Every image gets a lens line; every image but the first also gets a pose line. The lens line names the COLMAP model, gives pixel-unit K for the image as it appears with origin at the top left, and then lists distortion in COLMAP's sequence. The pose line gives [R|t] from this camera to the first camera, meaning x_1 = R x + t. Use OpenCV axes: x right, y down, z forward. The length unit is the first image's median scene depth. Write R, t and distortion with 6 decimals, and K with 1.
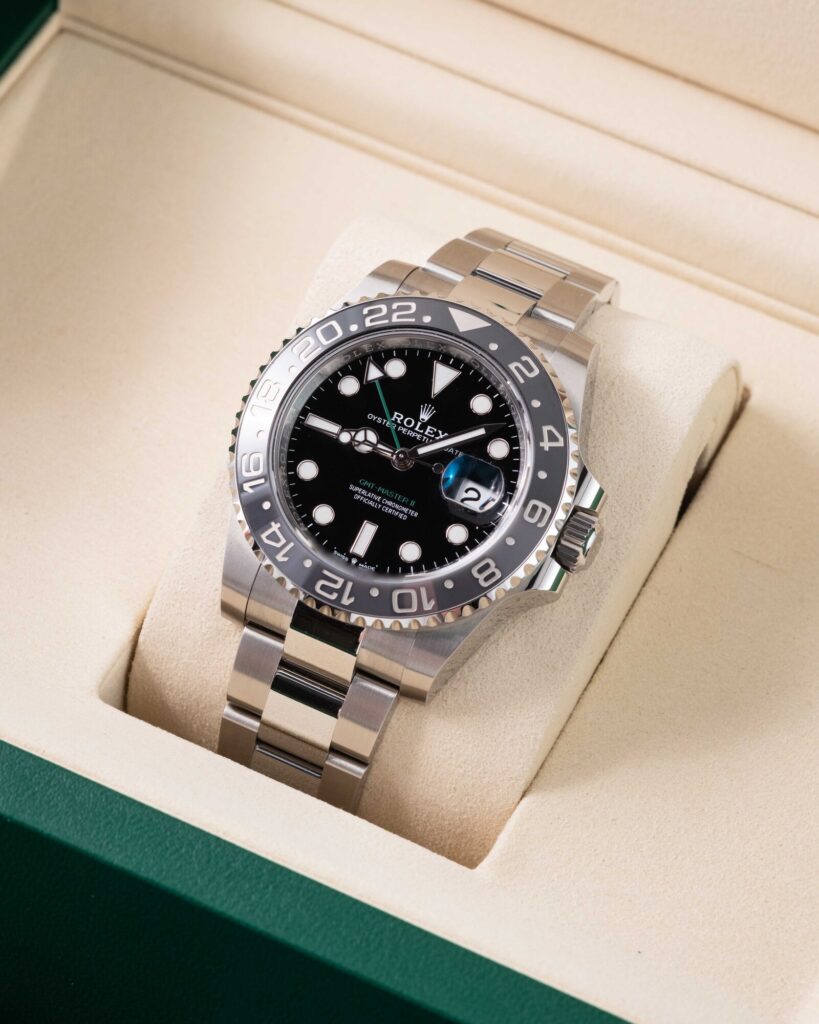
lens RADIAL K [[4749.5, 0, 408.1], [0, 4749.5, 504.0], [0, 0, 1]] dist [0.158577, 0.000000]
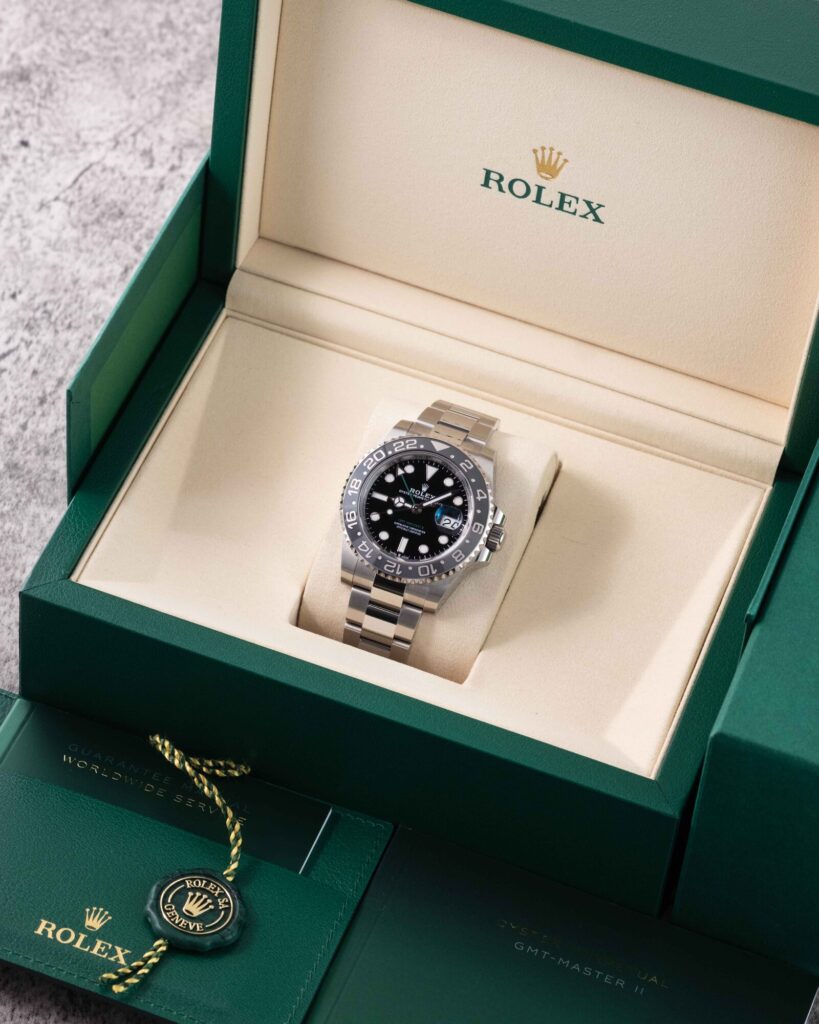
lens RADIAL K [[4749.5, 0, 409.8], [0, 4749.5, 515.3], [0, 0, 1]] dist [0.158577, 0.000000]
pose [[0.995175, -0.076994, 0.060809, -0.142744], [0.076041, 0.996945, 0.017845, -0.047118], [-0.061997, -0.013135, 0.997990, -1.273044]]
